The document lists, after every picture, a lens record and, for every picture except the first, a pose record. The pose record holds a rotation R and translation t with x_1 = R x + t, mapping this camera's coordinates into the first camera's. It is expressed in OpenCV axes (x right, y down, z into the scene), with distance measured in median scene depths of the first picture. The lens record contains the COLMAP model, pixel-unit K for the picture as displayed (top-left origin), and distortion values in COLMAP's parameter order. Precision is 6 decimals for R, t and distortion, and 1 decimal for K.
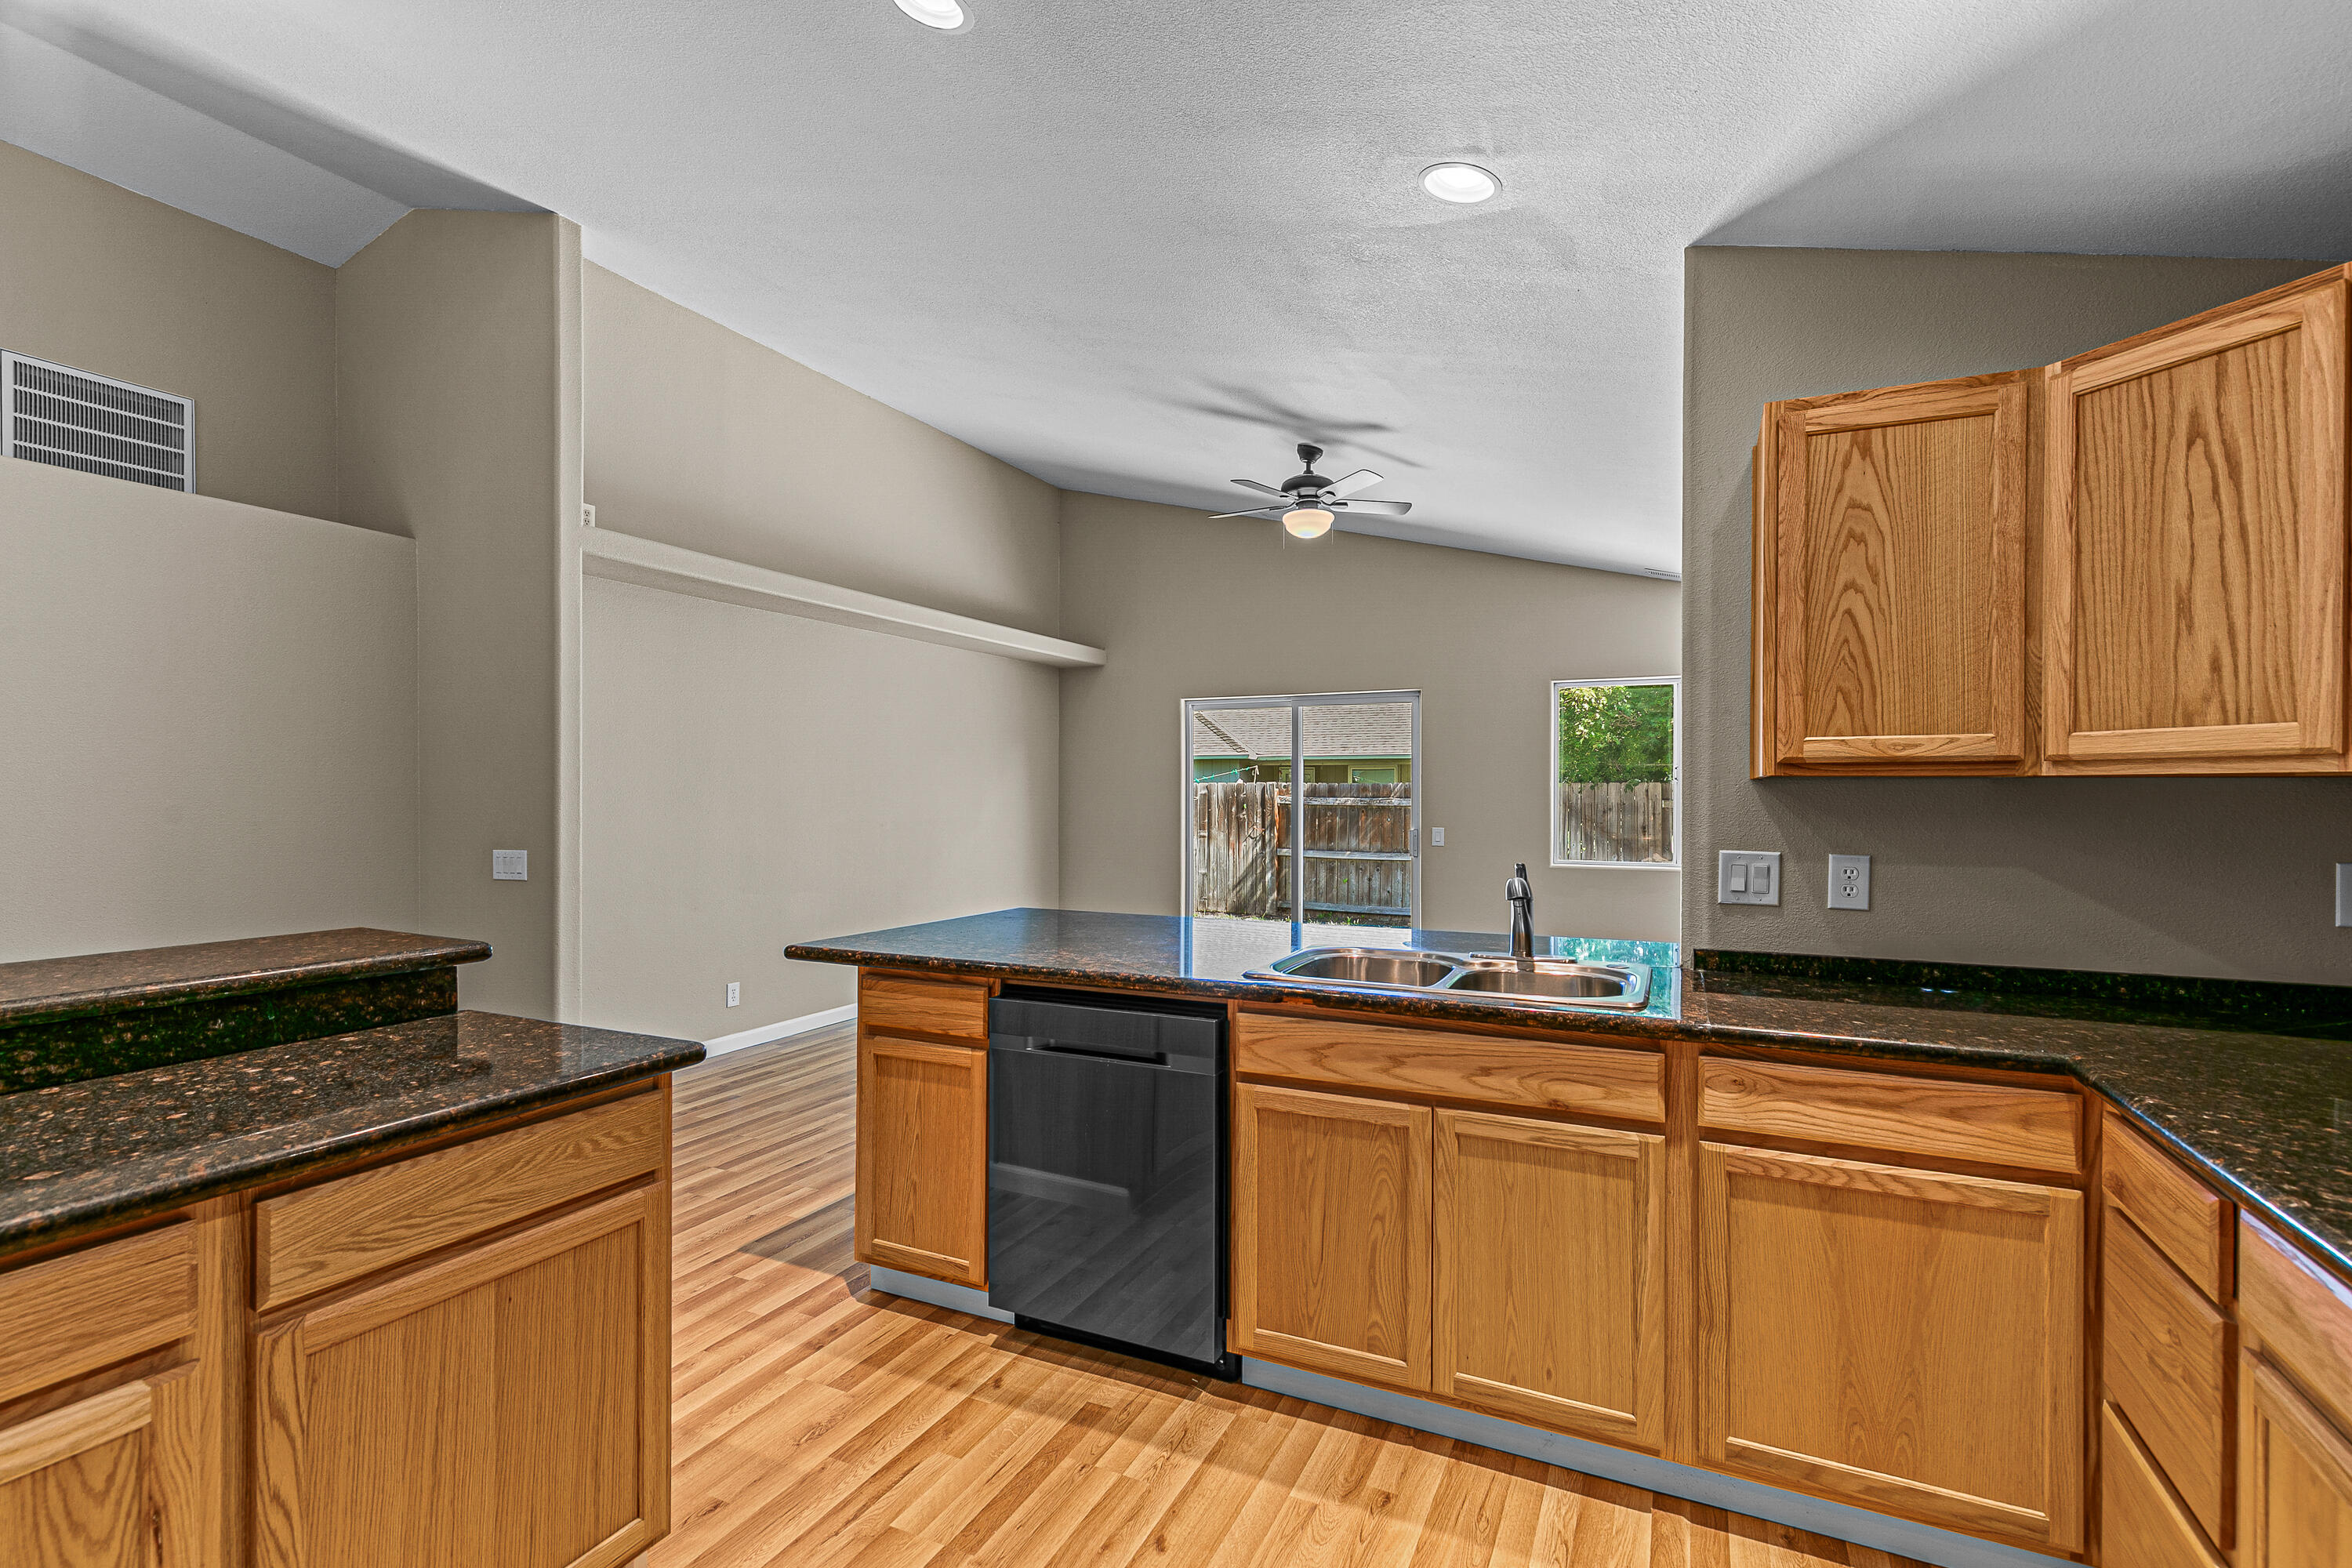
lens RADIAL K [[1070.5, 0, 1181.5], [0, 1070.5, 790.1], [0, 0, 1]] dist [0.013518, -0.001320]
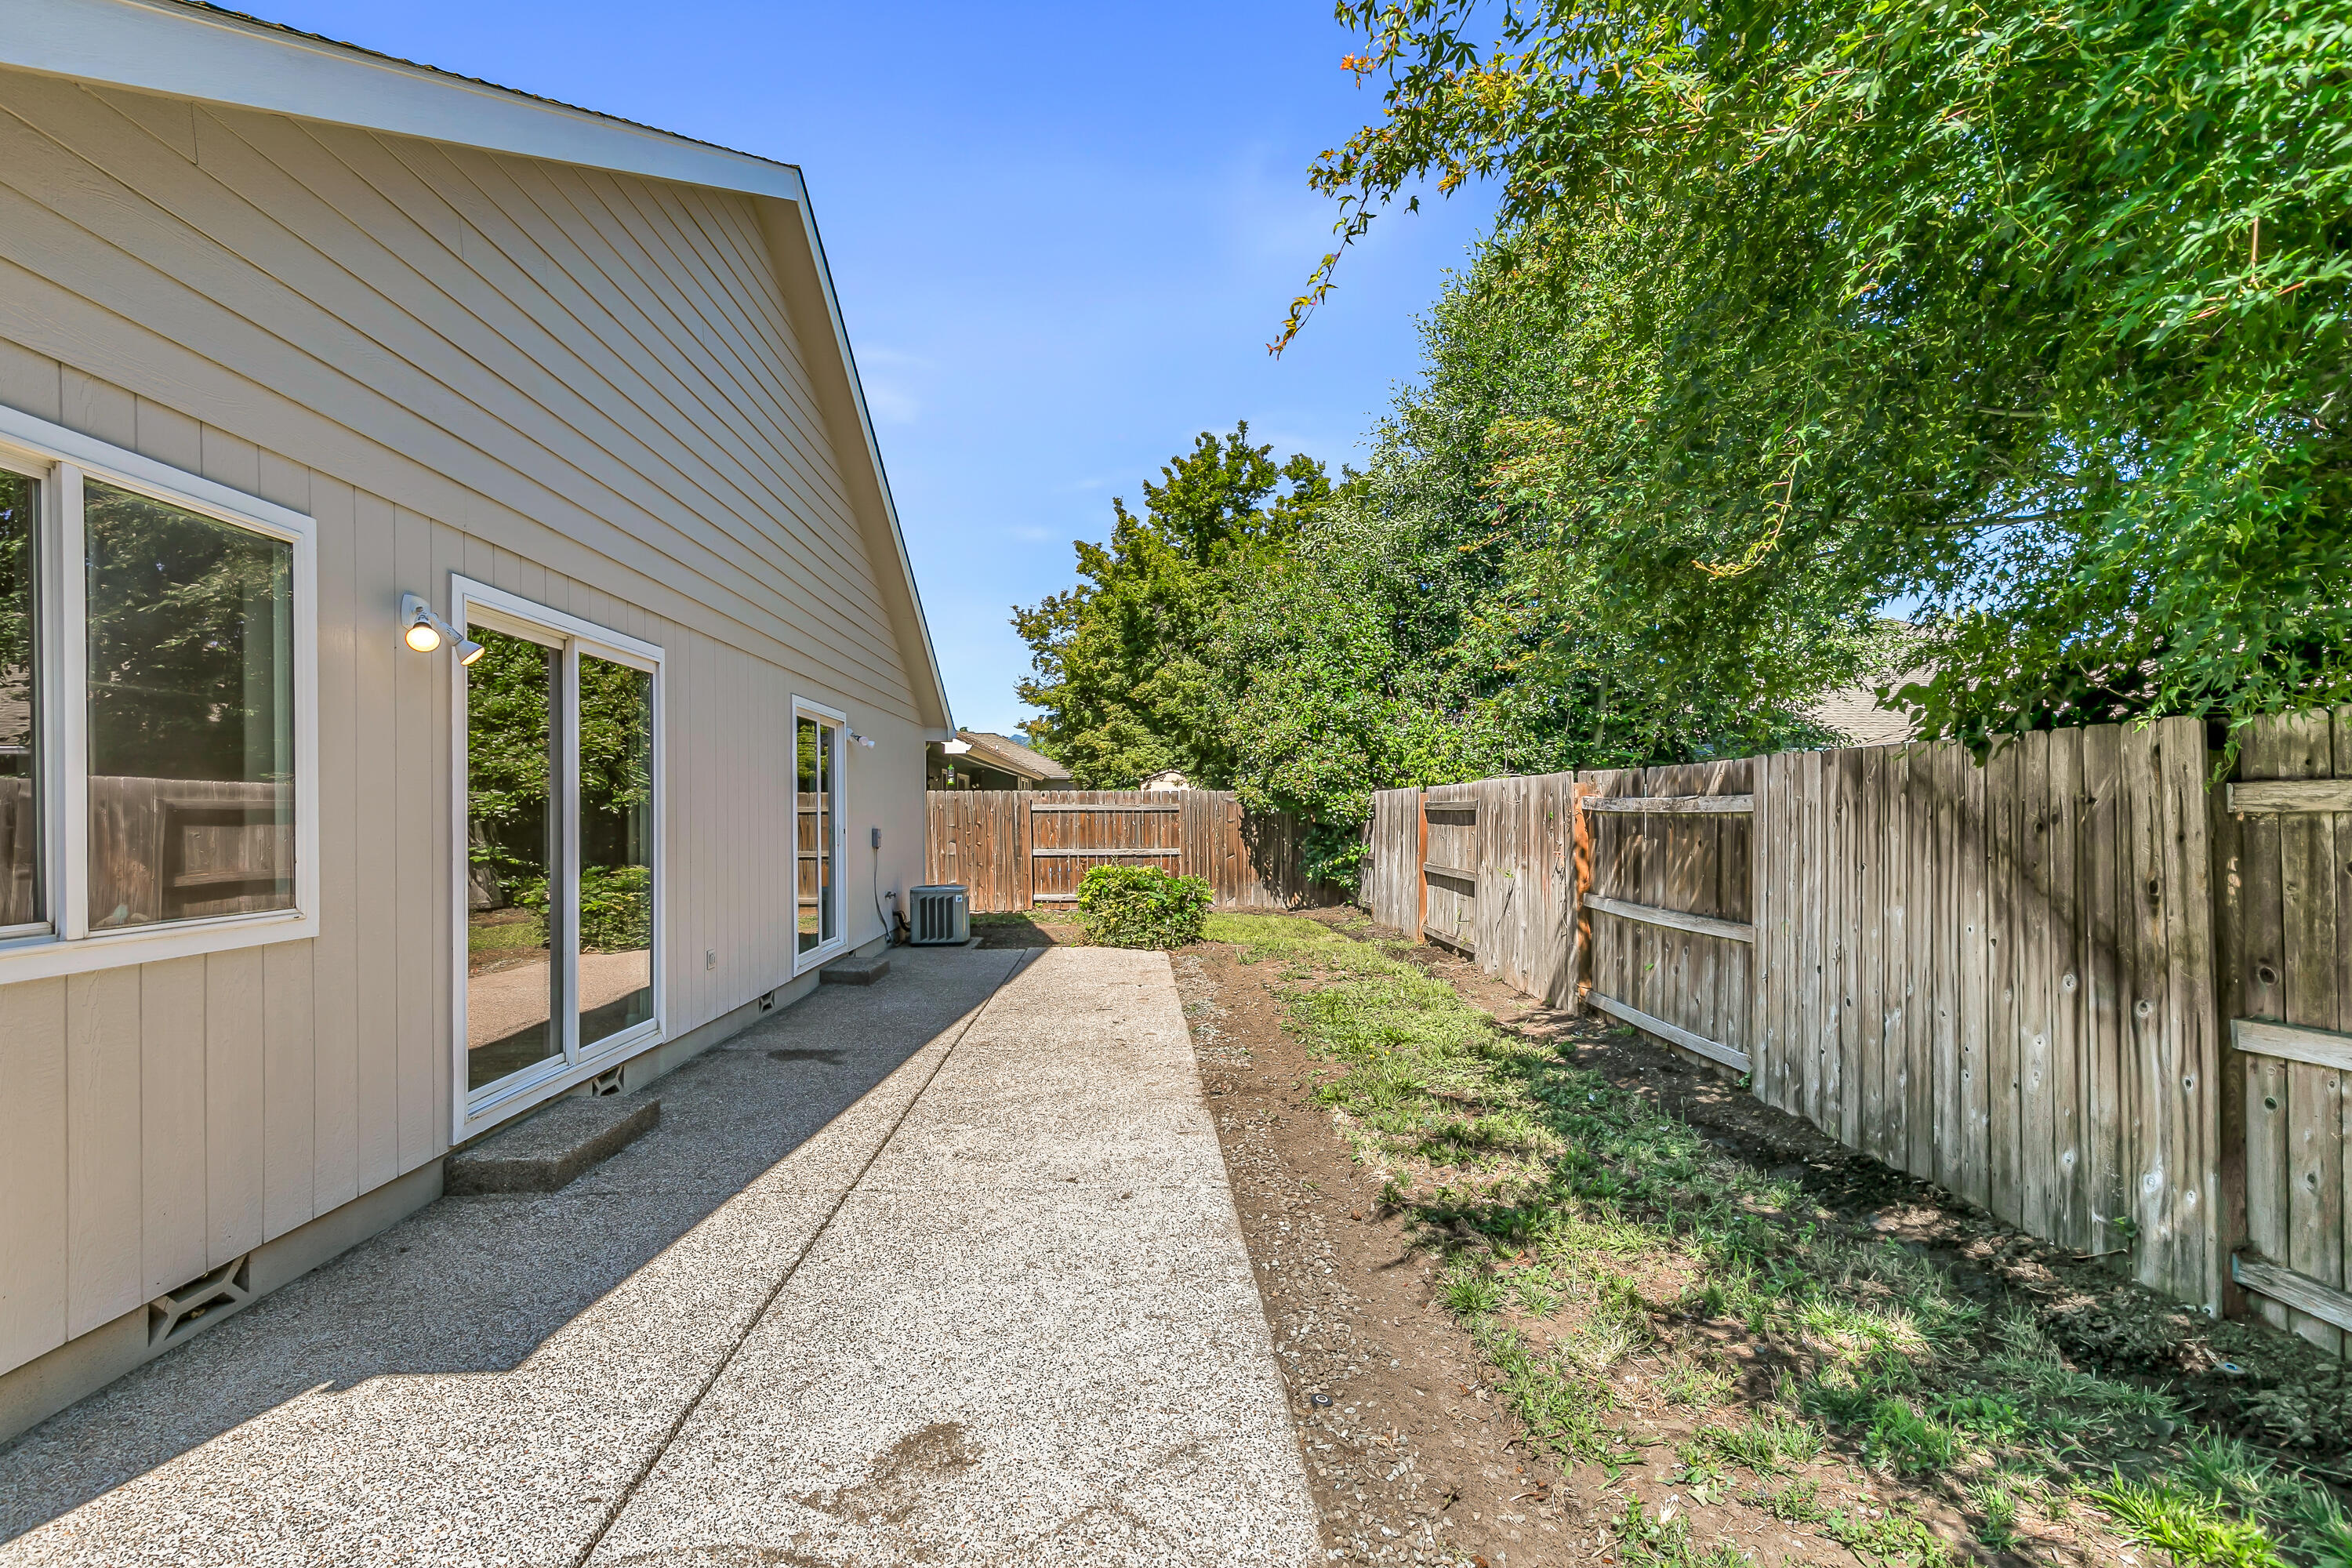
lens RADIAL K [[1070.5, 0, 1150.0], [0, 1070.5, 816.7], [0, 0, 1]] dist [0.013518, -0.001320]
pose [[0.446896, -0.001716, -0.894584, 2.668858], [0.006263, 0.999980, 0.001211, 0.072537], [0.894564, -0.006144, 0.446897, 3.084890]]
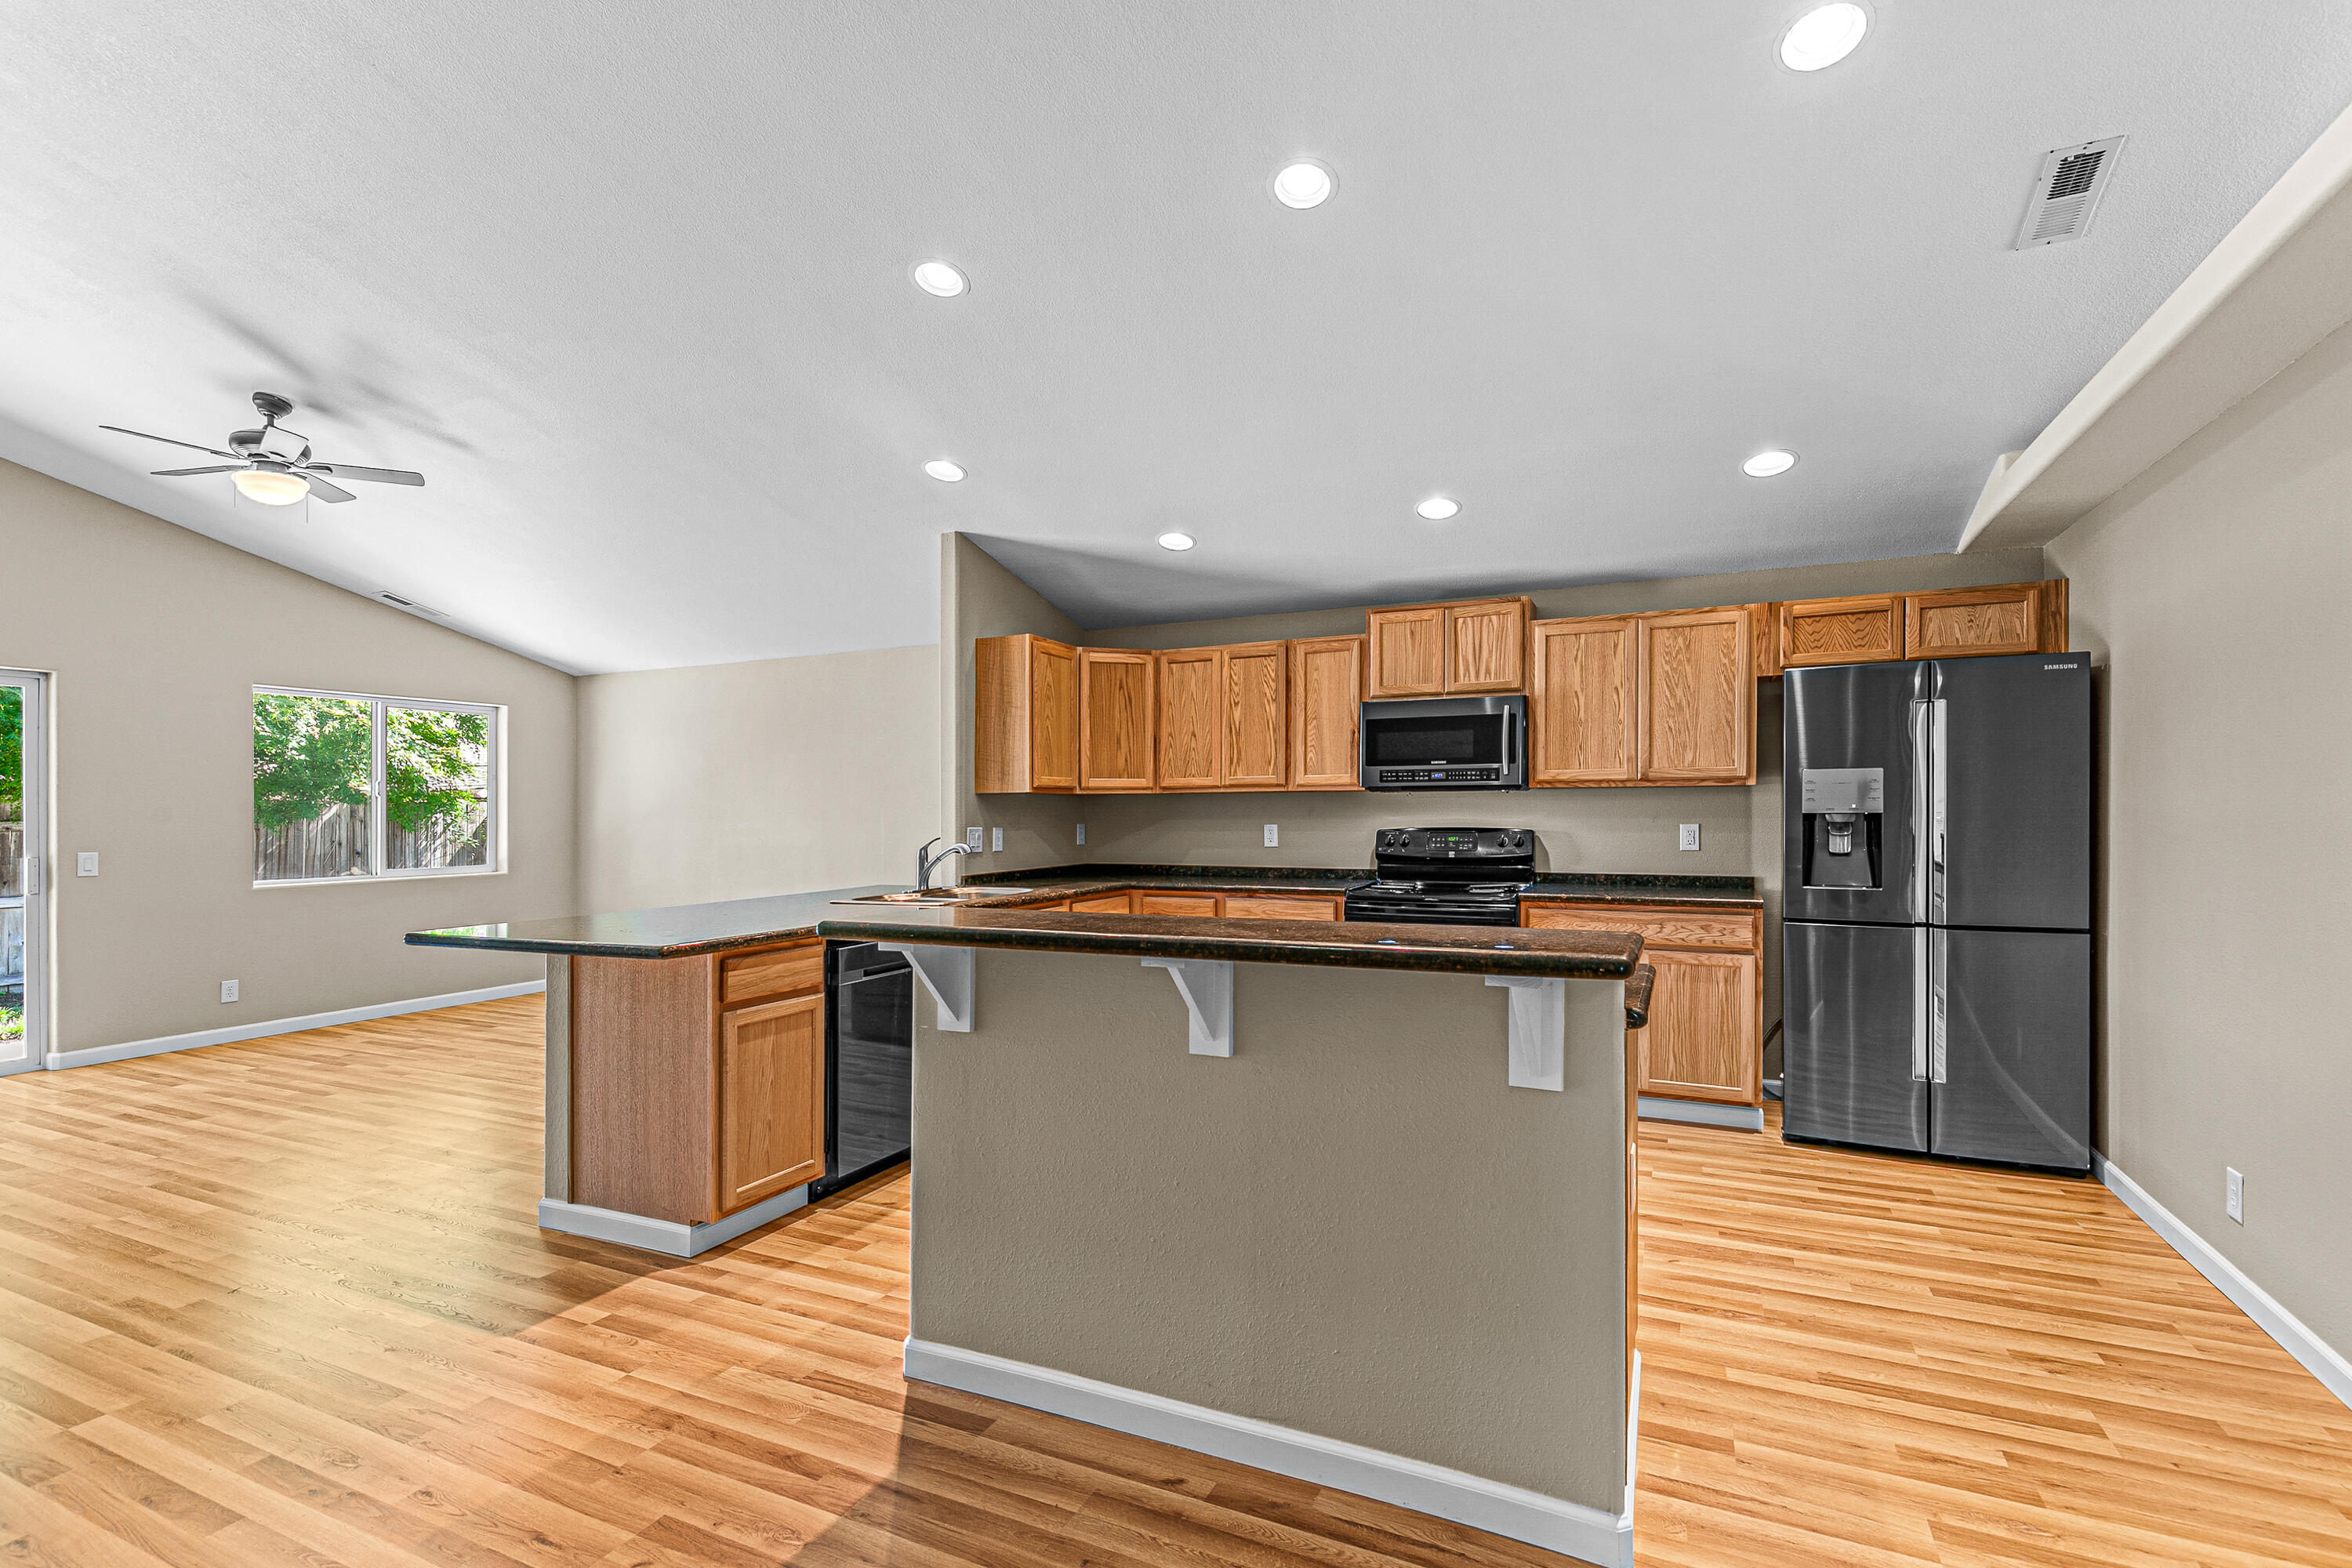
lens RADIAL K [[1070.5, 0, 1170.4], [0, 1070.5, 804.8], [0, 0, 1]] dist [0.013518, -0.001320]
pose [[0.007040, 0.003734, 0.999968, -1.526710], [0.005499, 0.999978, -0.003773, 0.021052], [-0.999960, 0.005525, 0.007019, 0.574365]]
